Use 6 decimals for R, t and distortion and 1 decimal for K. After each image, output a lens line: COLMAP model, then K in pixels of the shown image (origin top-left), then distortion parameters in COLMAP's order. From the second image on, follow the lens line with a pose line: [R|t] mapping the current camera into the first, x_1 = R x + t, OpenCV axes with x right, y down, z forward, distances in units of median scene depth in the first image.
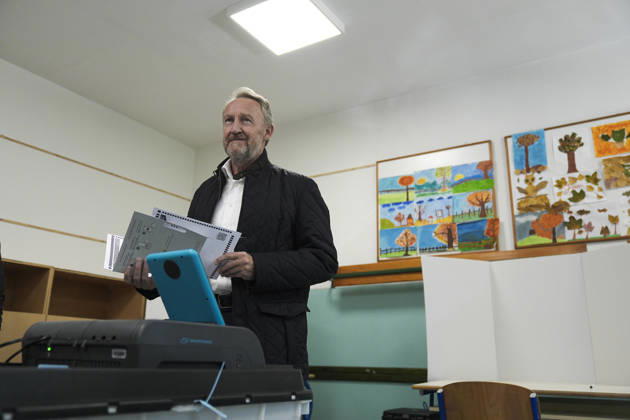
lens RADIAL K [[553.3, 0, 315.0], [0, 553.3, 210.0], [0, 0, 1]] dist [-0.000098, -0.006302]
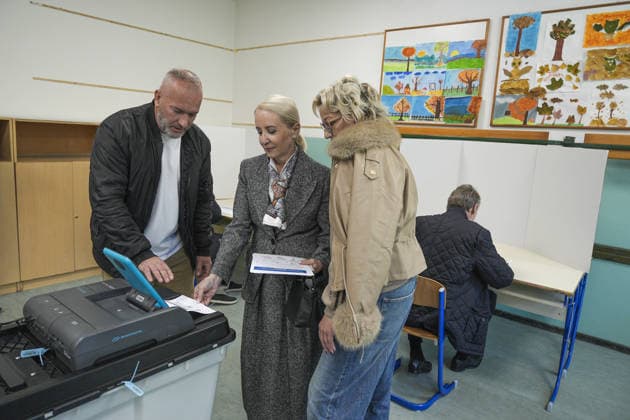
lens RADIAL K [[434.2, 0, 316.1], [0, 434.2, 206.1], [0, 0, 1]] dist [-0.006899, -0.001620]
pose [[0.991650, 0.066209, -0.110666, 0.105102], [-0.012863, 0.904648, 0.425966, -0.154905], [0.128317, -0.420986, 0.897945, 0.057244]]
